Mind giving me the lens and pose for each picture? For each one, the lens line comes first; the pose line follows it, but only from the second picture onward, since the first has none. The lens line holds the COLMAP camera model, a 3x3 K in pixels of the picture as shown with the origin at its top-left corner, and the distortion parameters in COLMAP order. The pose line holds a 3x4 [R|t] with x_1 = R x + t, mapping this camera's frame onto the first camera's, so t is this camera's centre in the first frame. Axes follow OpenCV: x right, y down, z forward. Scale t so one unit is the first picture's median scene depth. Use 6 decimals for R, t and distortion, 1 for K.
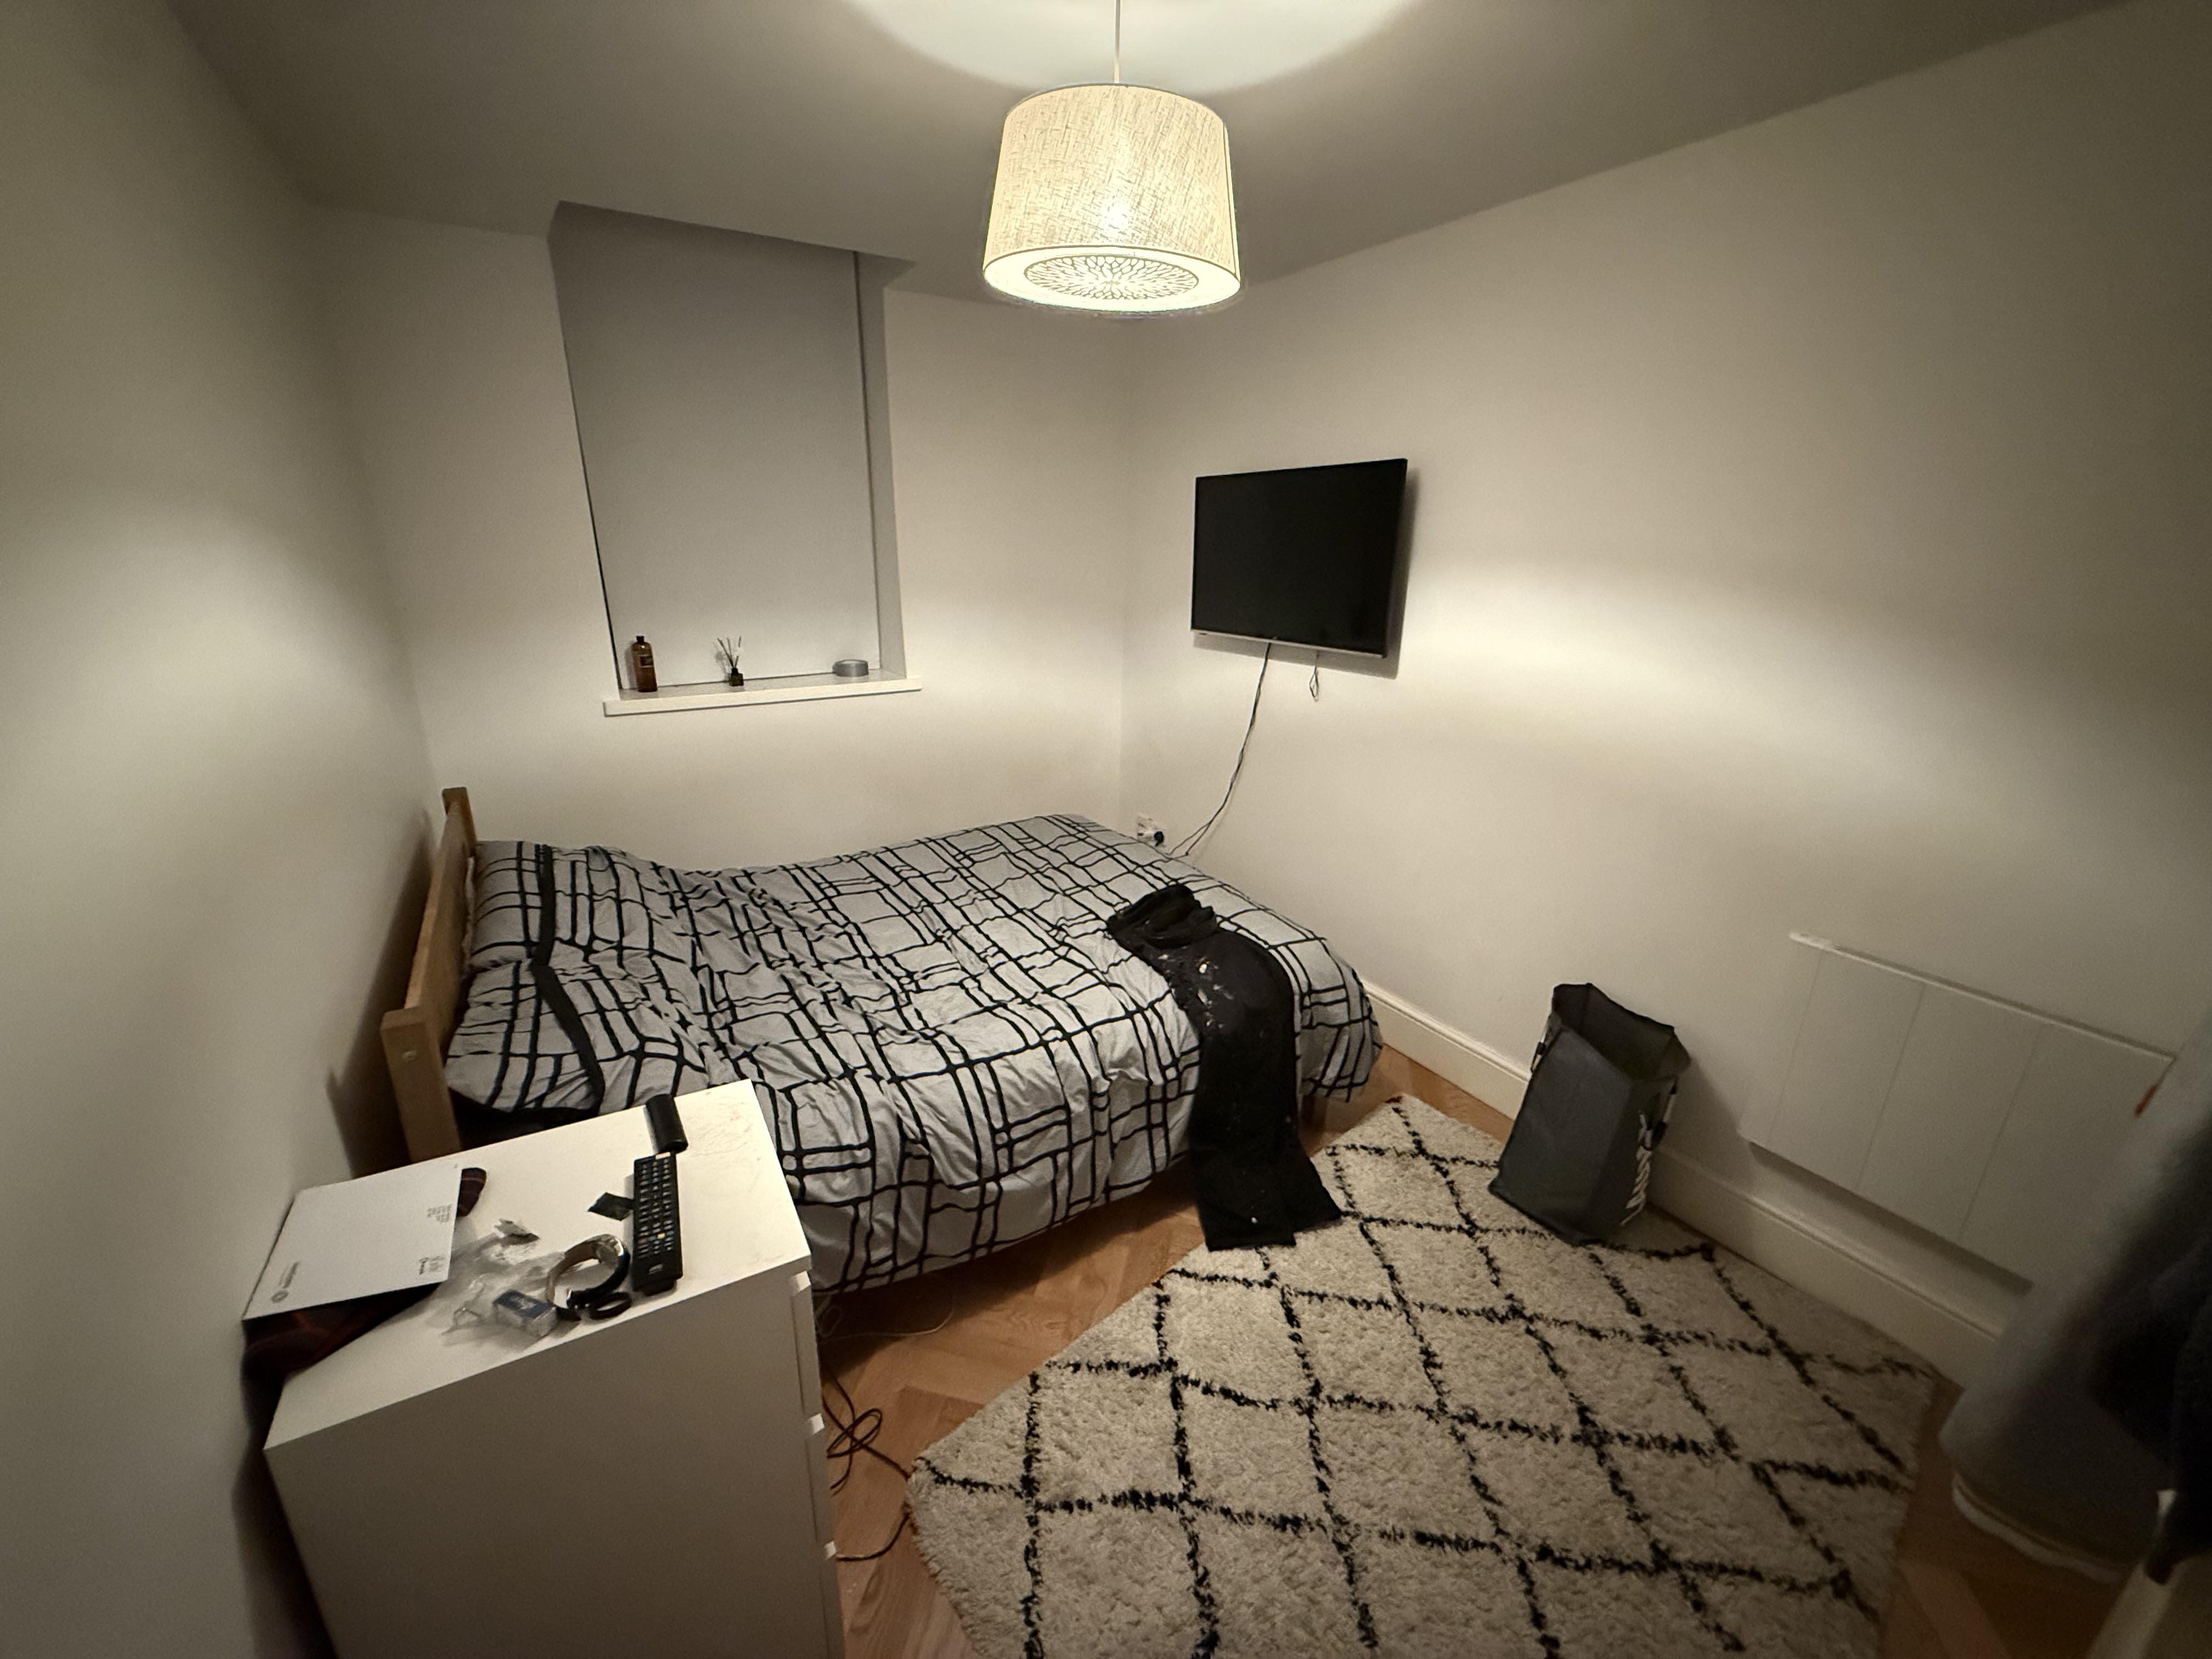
lens RADIAL K [[884.0, 0, 1100.1], [0, 884.0, 823.8], [0, 0, 1]] dist [0.000016, -0.000260]
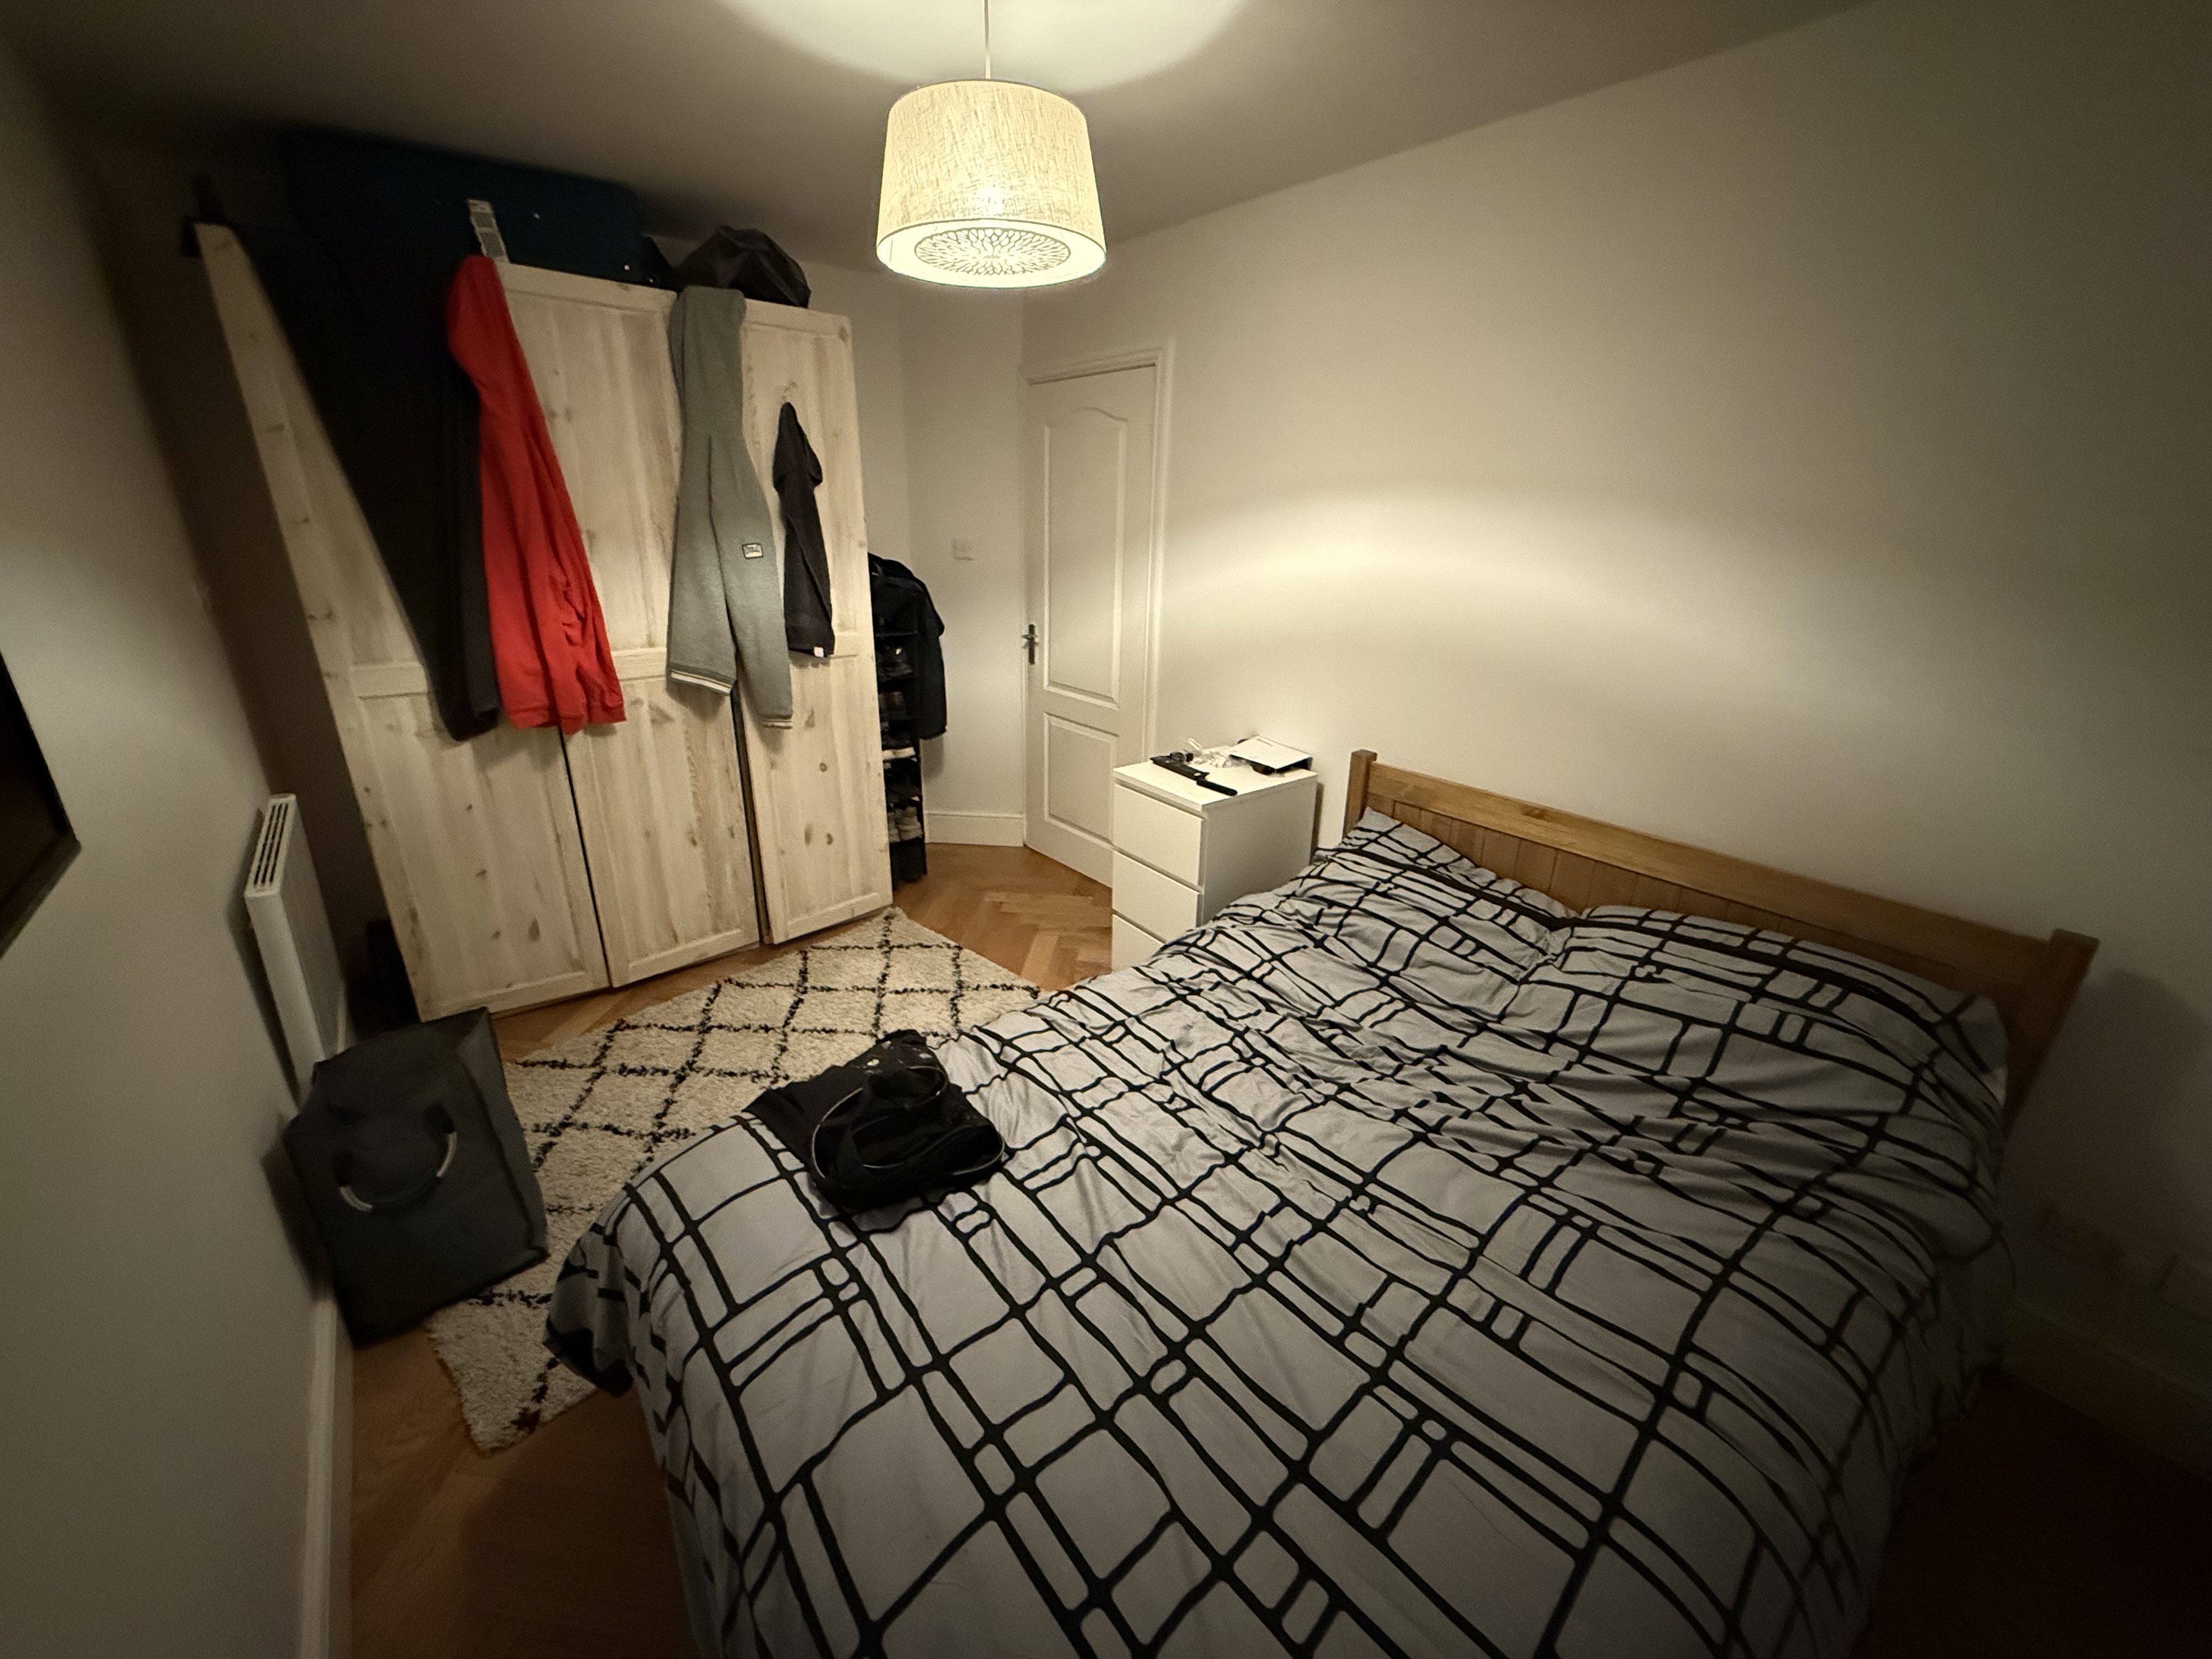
lens RADIAL K [[884.0, 0, 1100.1], [0, 884.0, 823.8], [0, 0, 1]] dist [0.000016, -0.000260]
pose [[-0.993393, 0.011365, -0.114199, 0.011087], [-0.061212, 0.789250, 0.611013, -0.539591], [0.097075, 0.613967, -0.783340, 1.701565]]
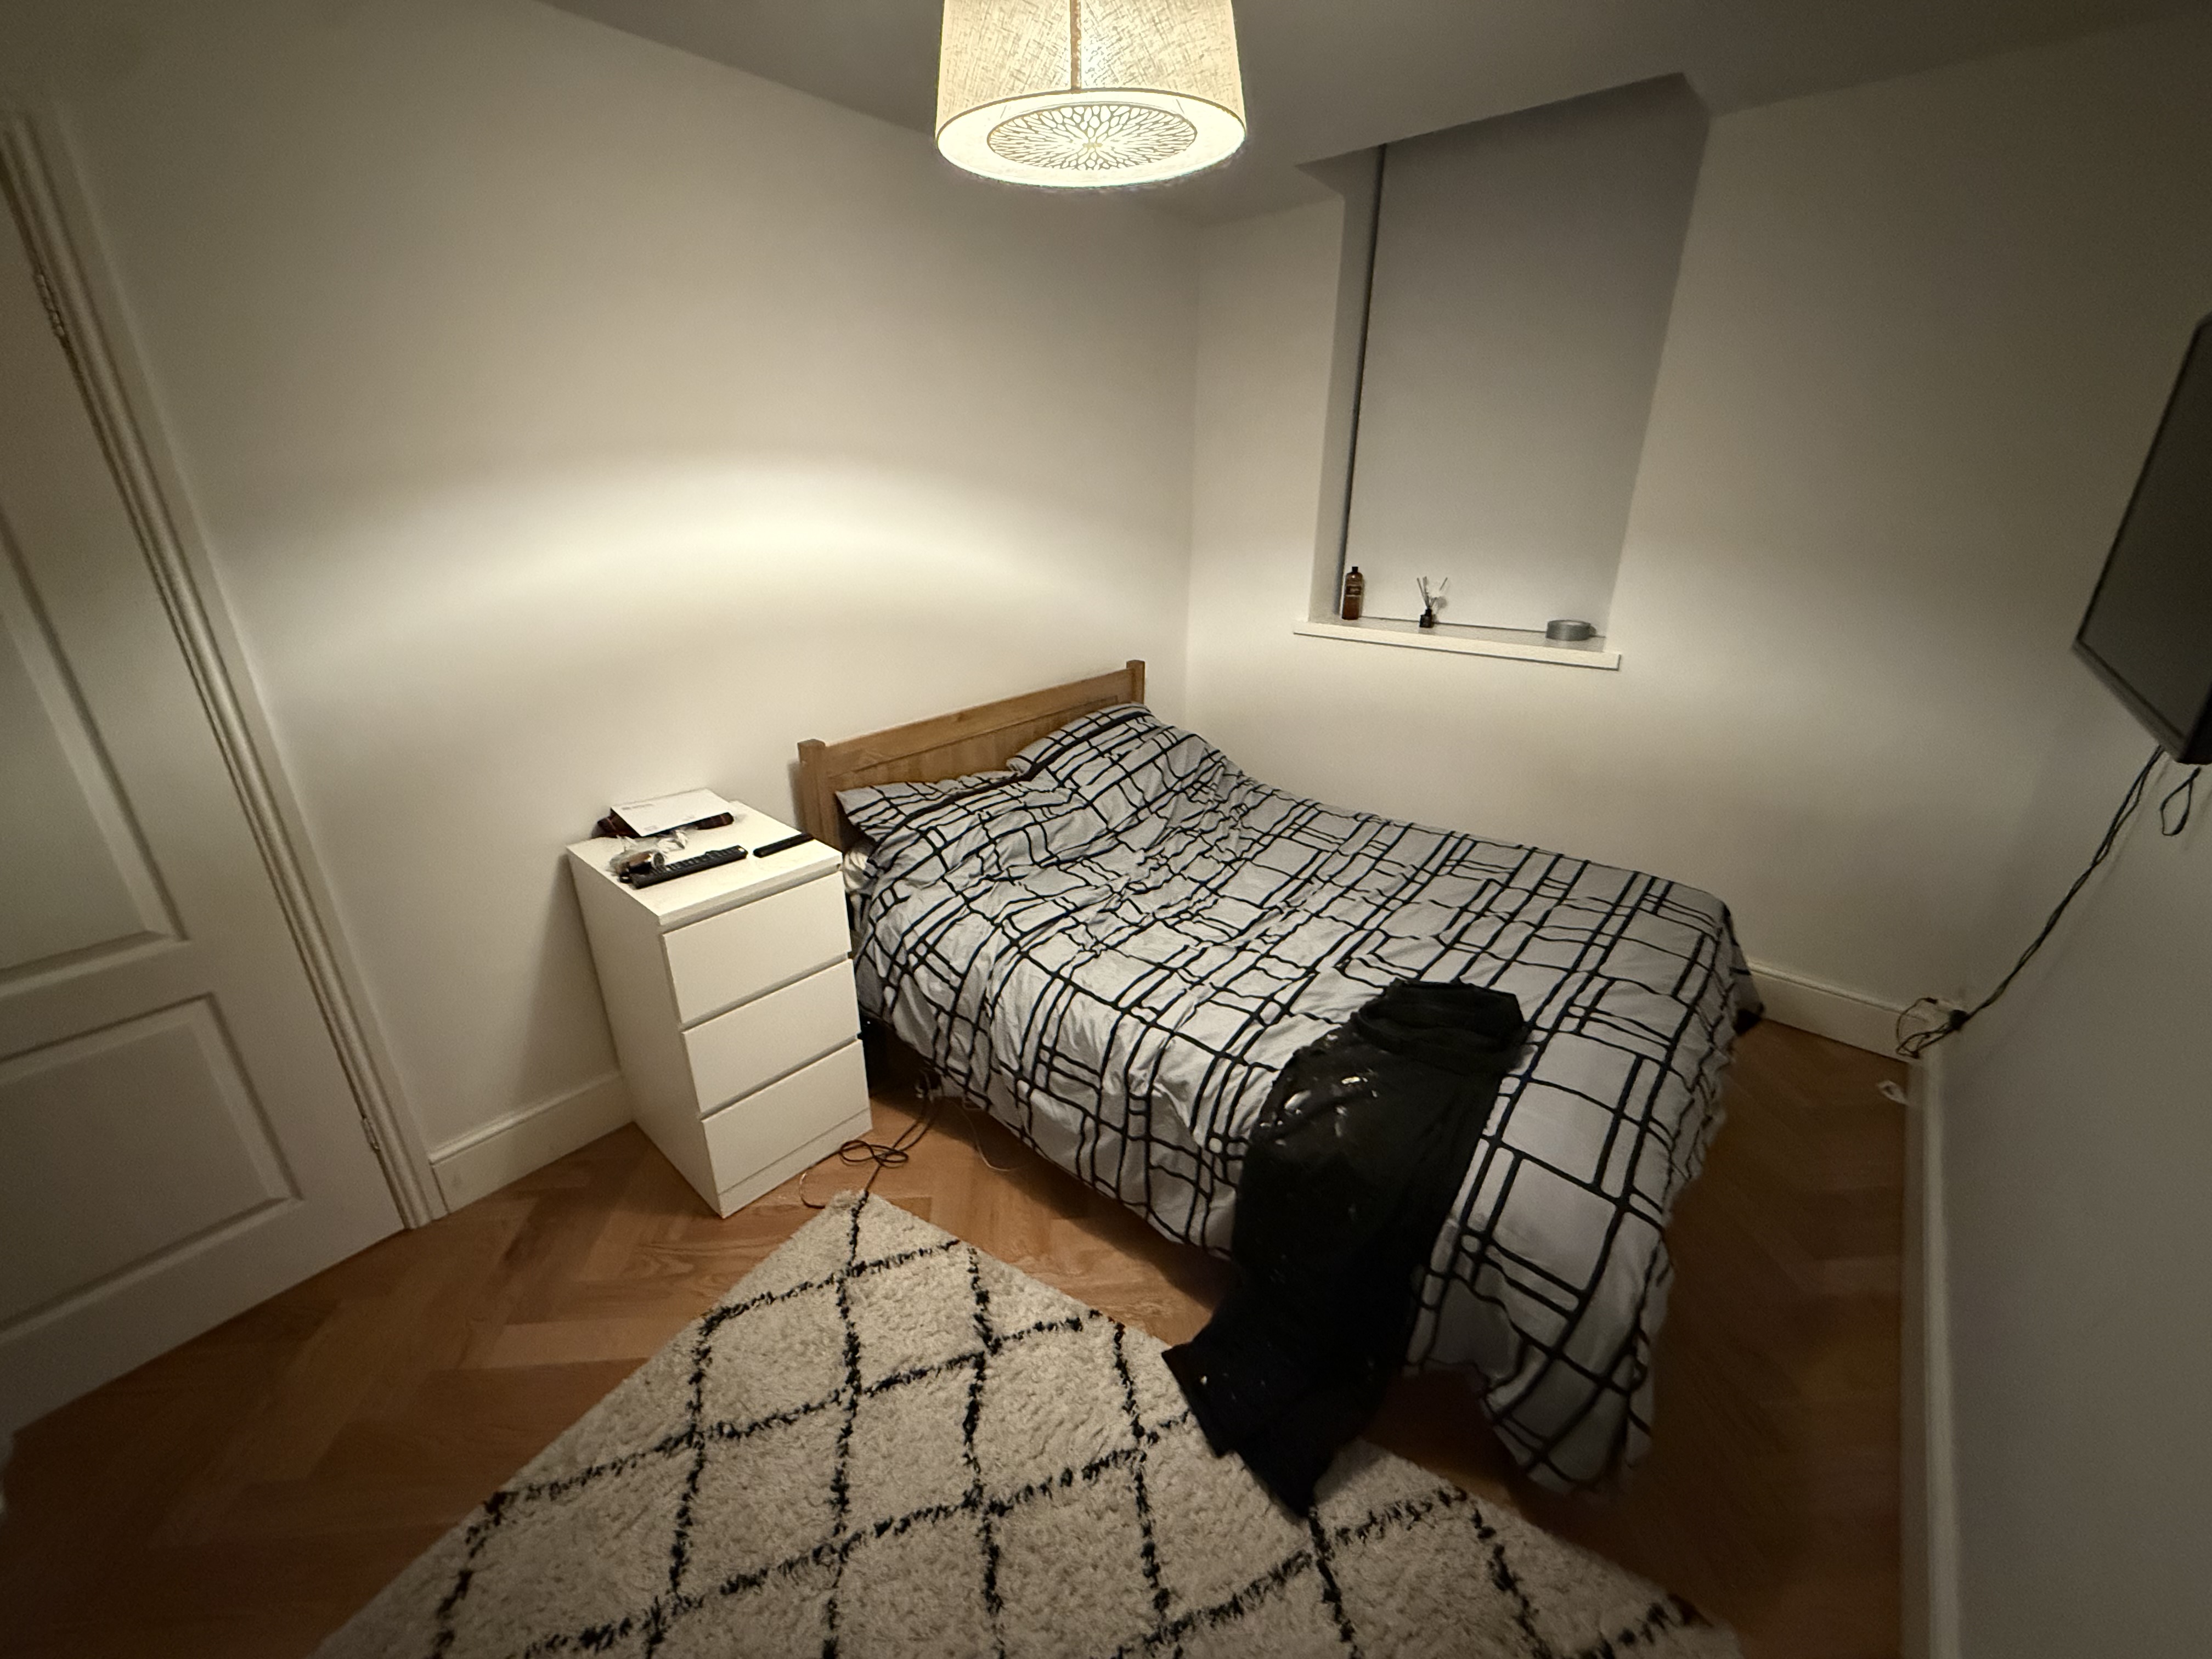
lens RADIAL K [[884.0, 0, 1100.1], [0, 884.0, 823.8], [0, 0, 1]] dist [0.000016, -0.000260]
pose [[0.303686, 0.337532, -0.890981, 0.709985], [-0.284110, 0.924683, 0.253462, -0.171794], [0.909426, 0.176164, 0.376709, 0.588185]]
